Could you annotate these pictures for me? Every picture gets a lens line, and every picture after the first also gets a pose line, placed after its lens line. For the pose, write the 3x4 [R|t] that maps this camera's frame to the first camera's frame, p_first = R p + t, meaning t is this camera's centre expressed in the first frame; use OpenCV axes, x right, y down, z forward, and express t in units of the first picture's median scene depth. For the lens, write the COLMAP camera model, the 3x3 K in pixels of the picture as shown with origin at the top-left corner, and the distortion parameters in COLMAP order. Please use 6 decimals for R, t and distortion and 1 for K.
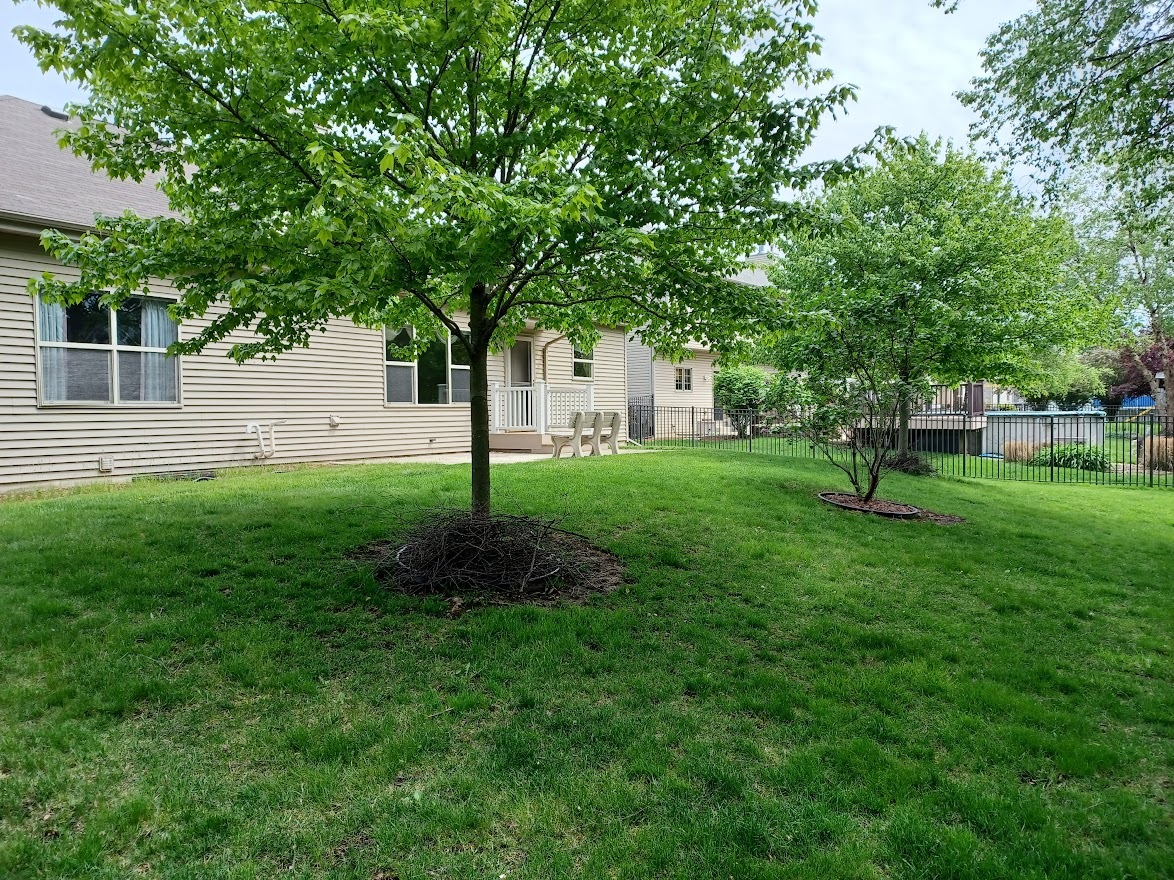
lens RADIAL K [[851.0, 0, 588.5], [0, 851.0, 439.2], [0, 0, 1]] dist [0.004510, -0.006425]
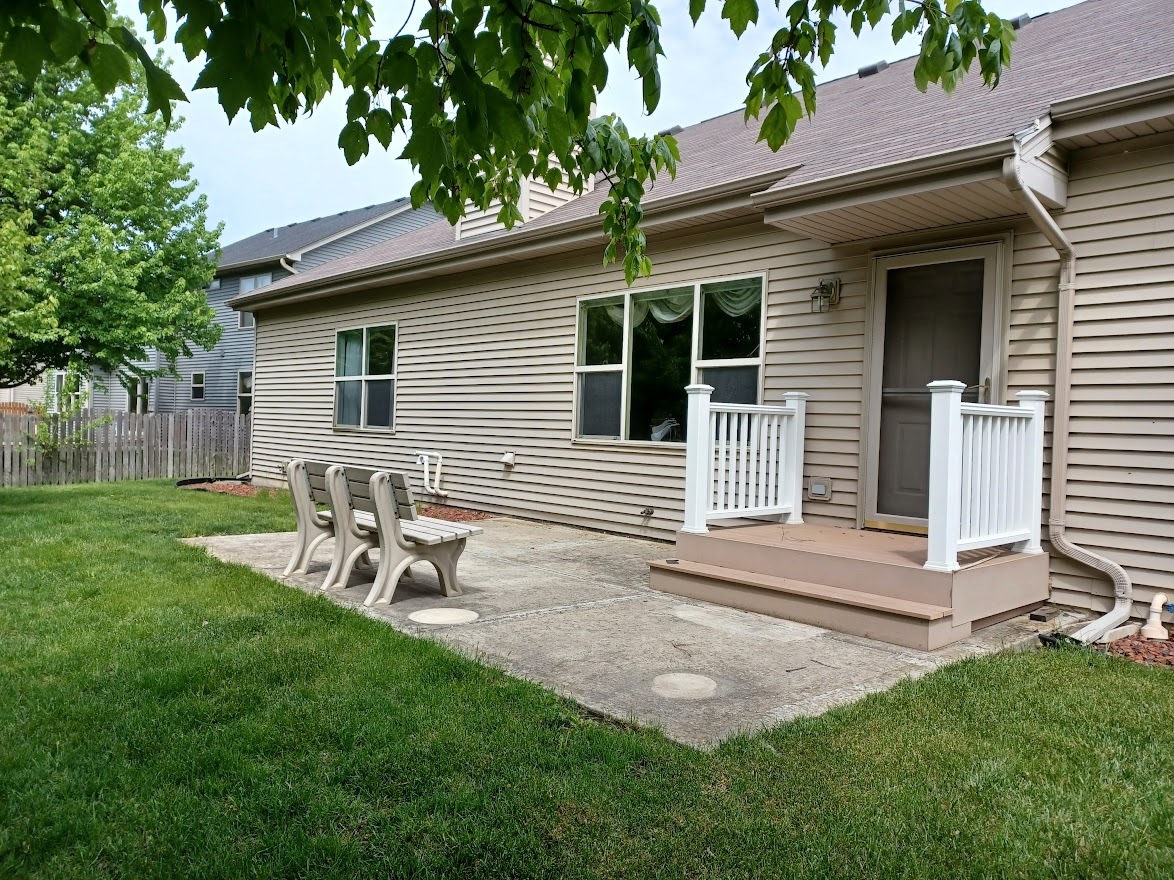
lens RADIAL K [[851.0, 0, 583.2], [0, 851.0, 442.2], [0, 0, 1]] dist [0.004510, -0.006425]
pose [[-0.232631, 0.021263, -0.972333, 0.339249], [-0.058936, 0.997615, 0.035916, -0.059662], [0.970778, 0.065660, -0.230823, 1.139397]]
